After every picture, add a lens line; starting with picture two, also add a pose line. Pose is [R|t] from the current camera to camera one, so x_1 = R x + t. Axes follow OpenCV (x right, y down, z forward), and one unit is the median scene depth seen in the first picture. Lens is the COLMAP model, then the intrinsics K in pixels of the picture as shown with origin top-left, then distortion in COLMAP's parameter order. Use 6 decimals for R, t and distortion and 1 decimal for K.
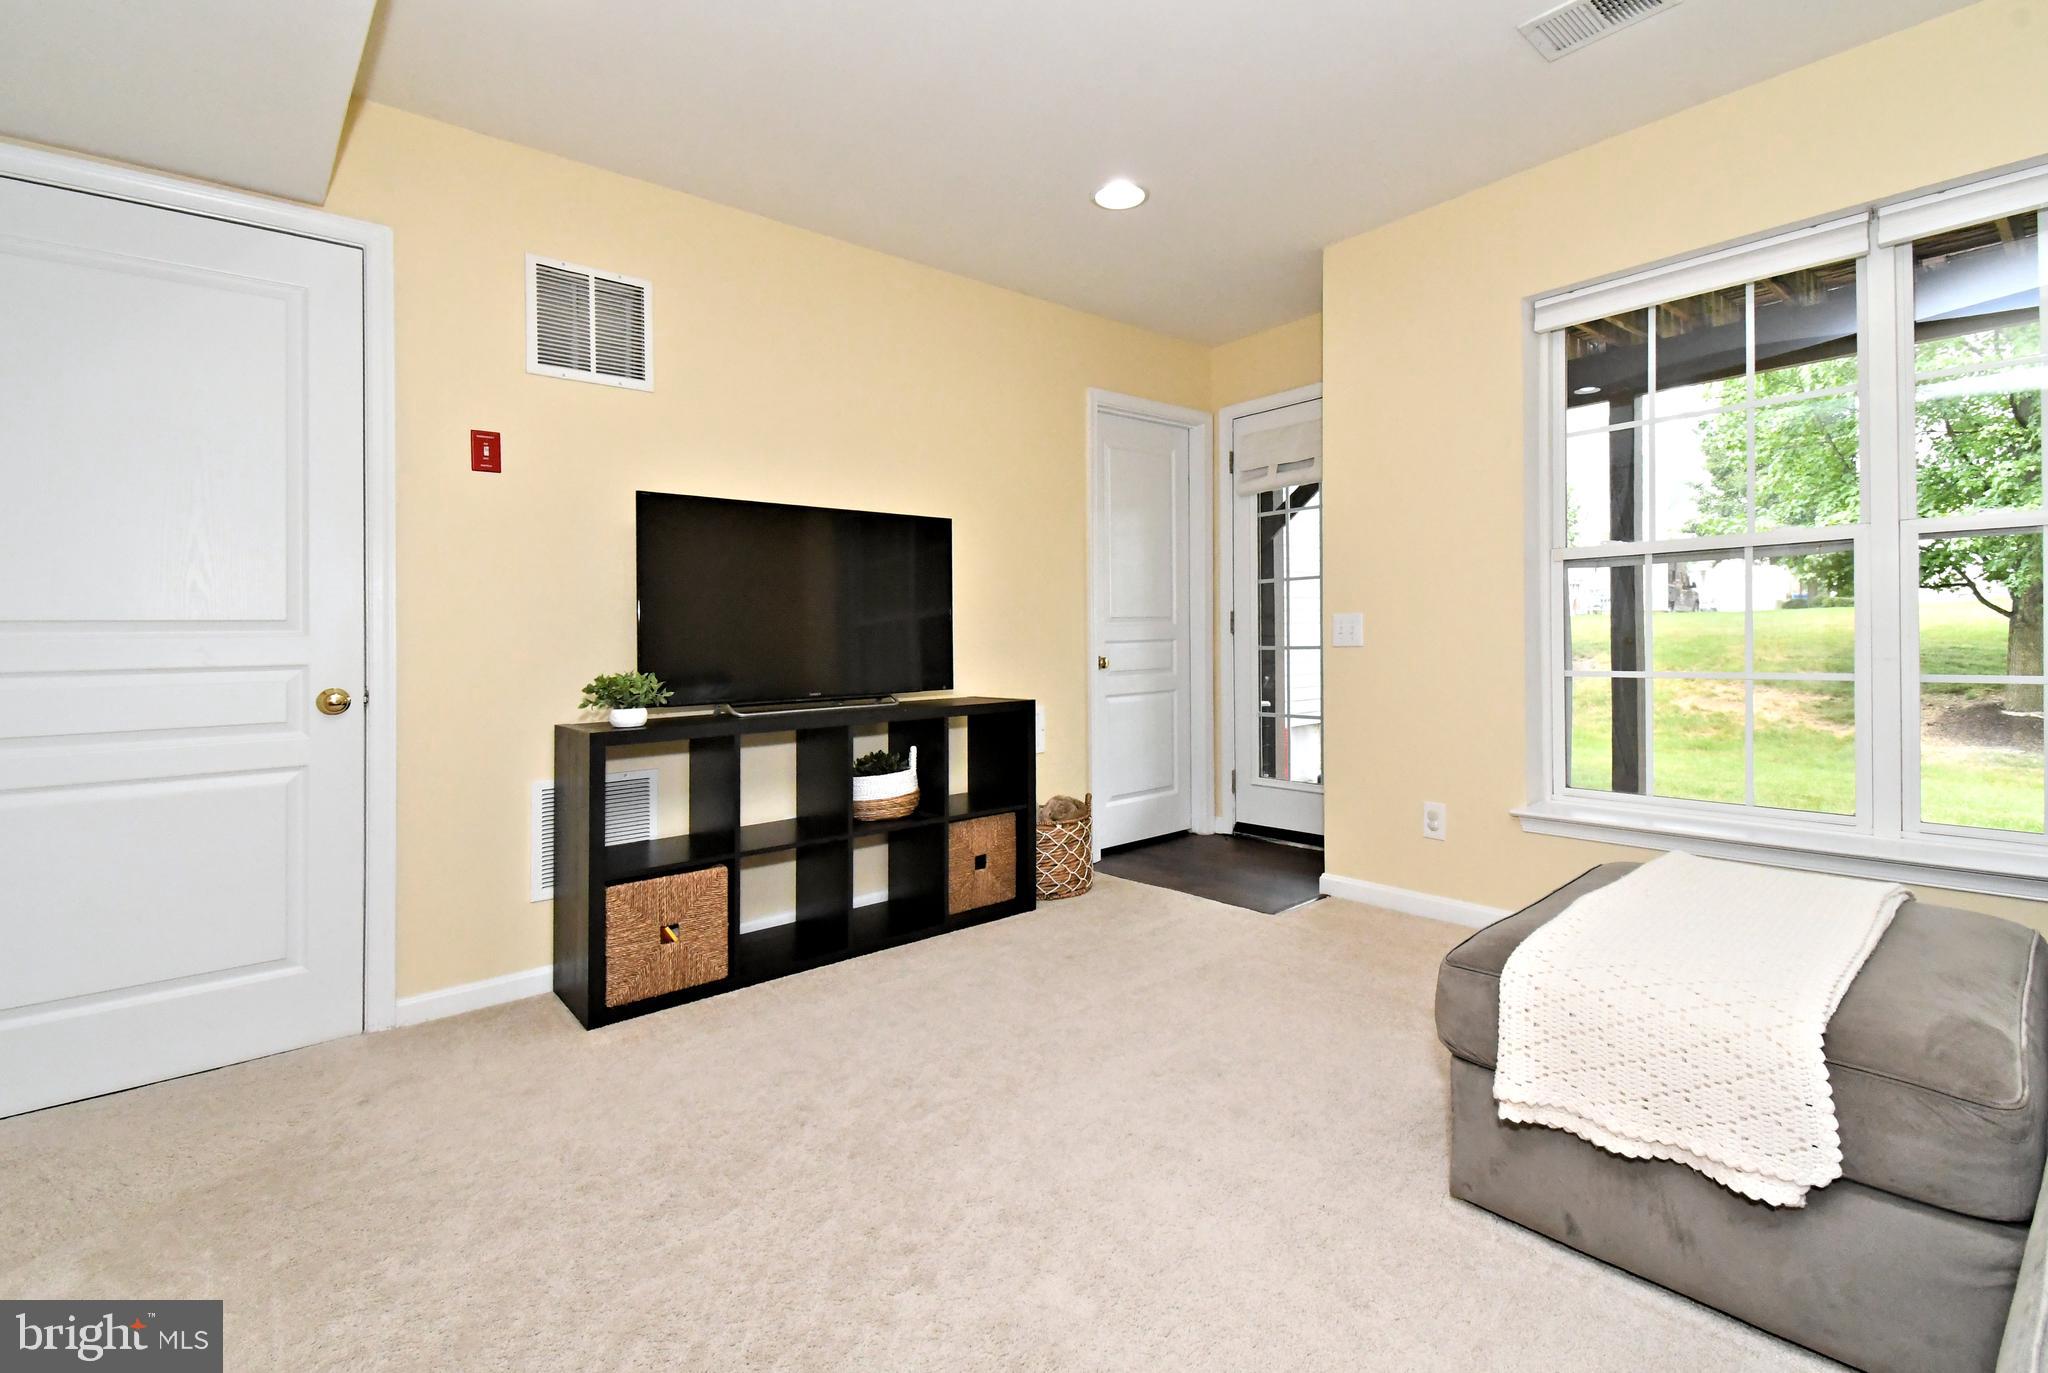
lens RADIAL K [[920.6, 0, 995.0], [0, 920.6, 630.1], [0, 0, 1]] dist [0.000454, 0.000117]
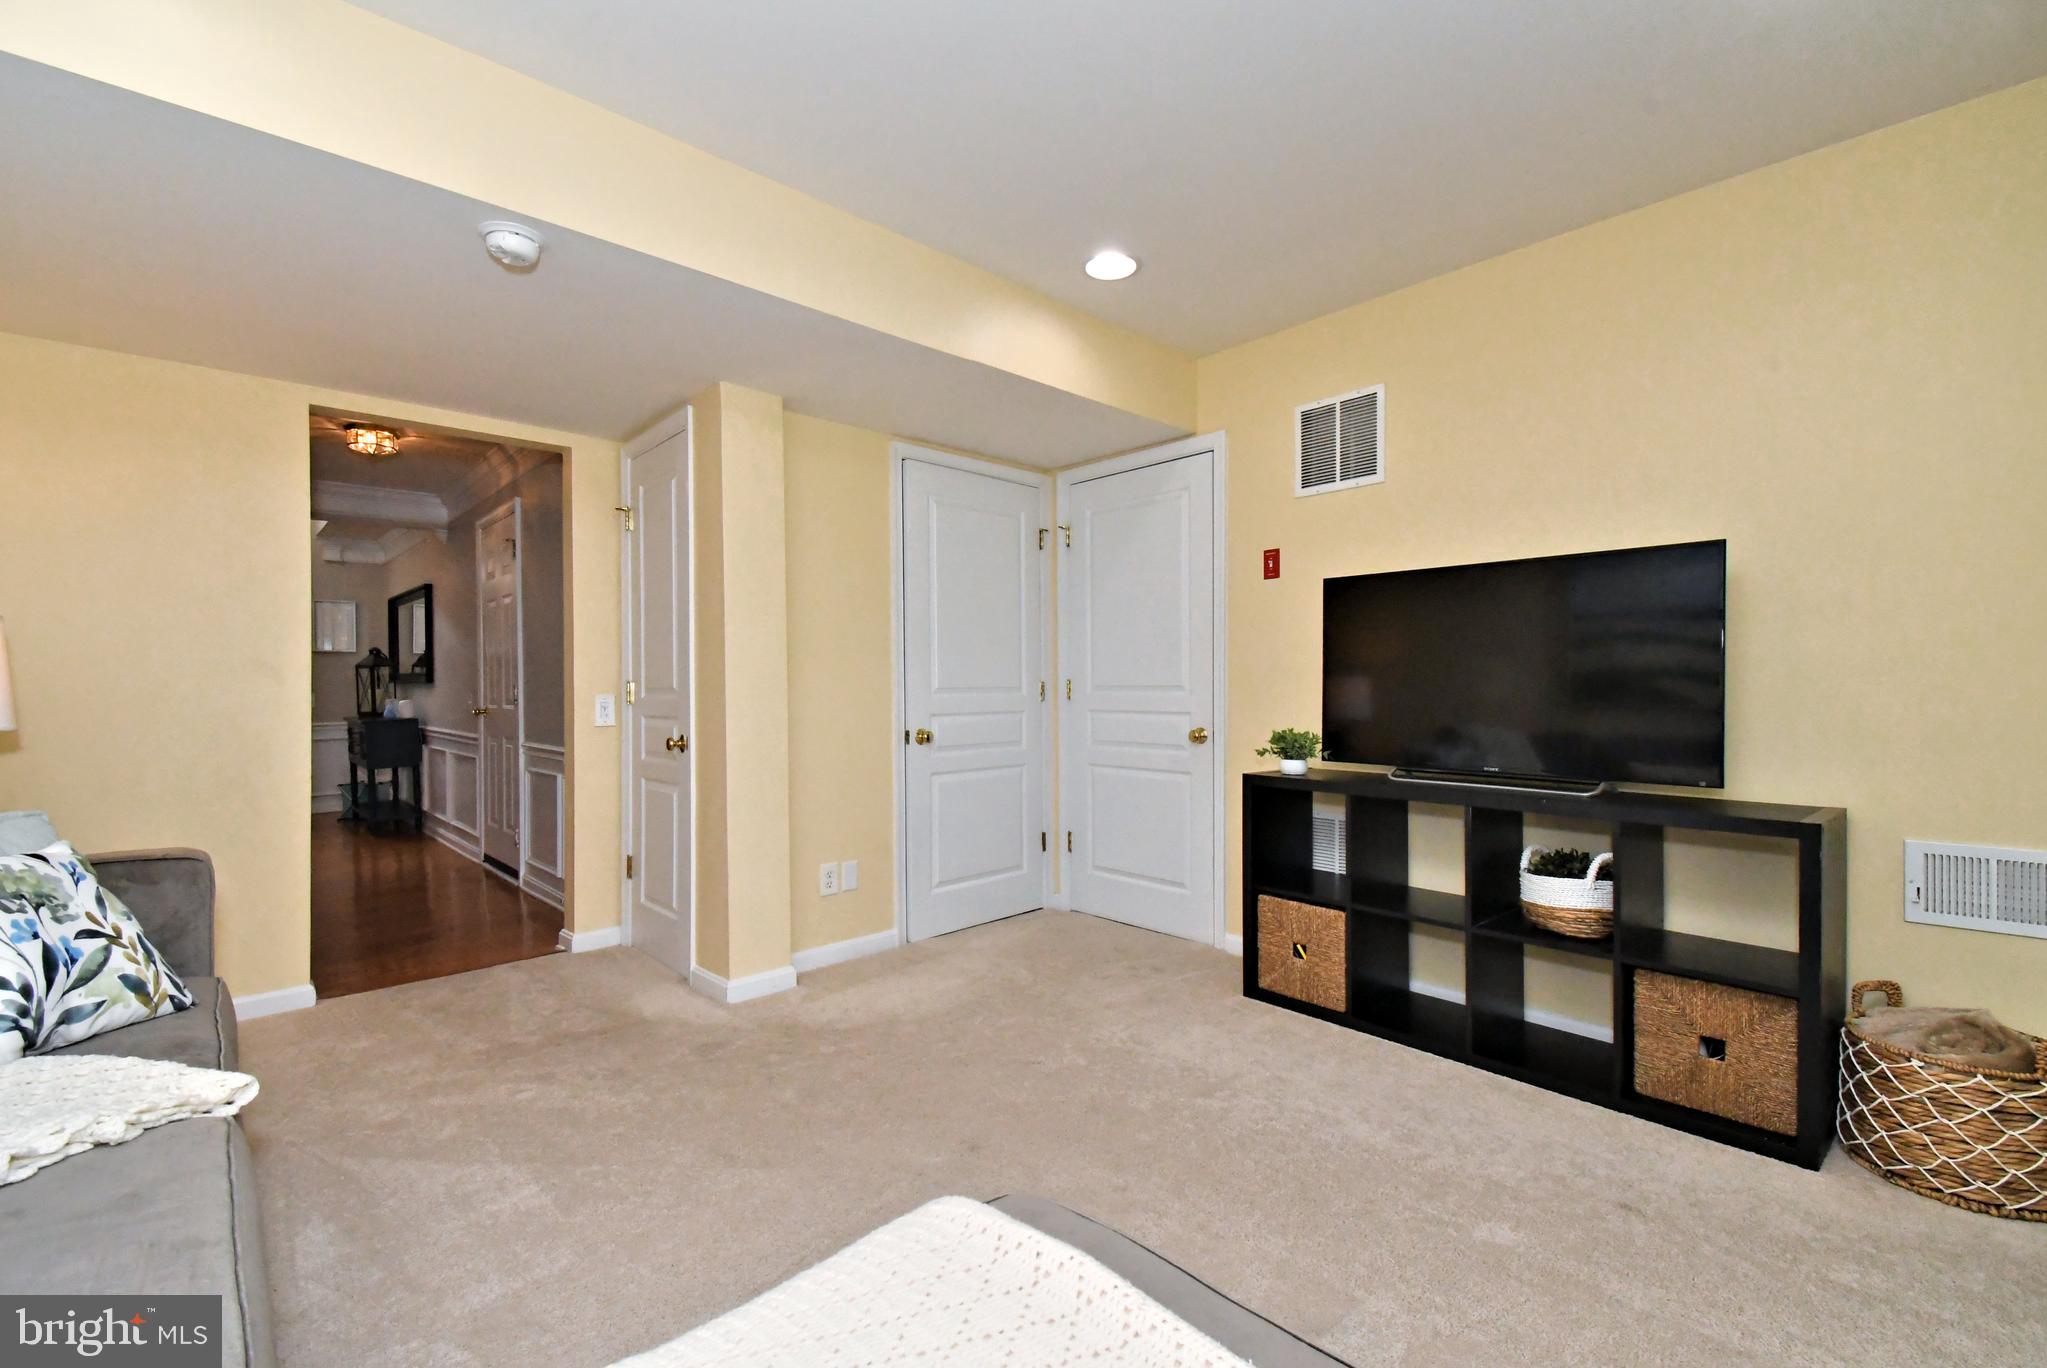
lens RADIAL K [[887.2, 0, 1047.8], [0, 887.2, 686.3], [0, 0, 1]] dist [0.022632, -0.014861]
pose [[0.066349, 0.014486, -0.997691, 0.710779], [0.002299, 0.999890, 0.014671, -0.029885], [0.997794, -0.003268, 0.066308, 0.547196]]
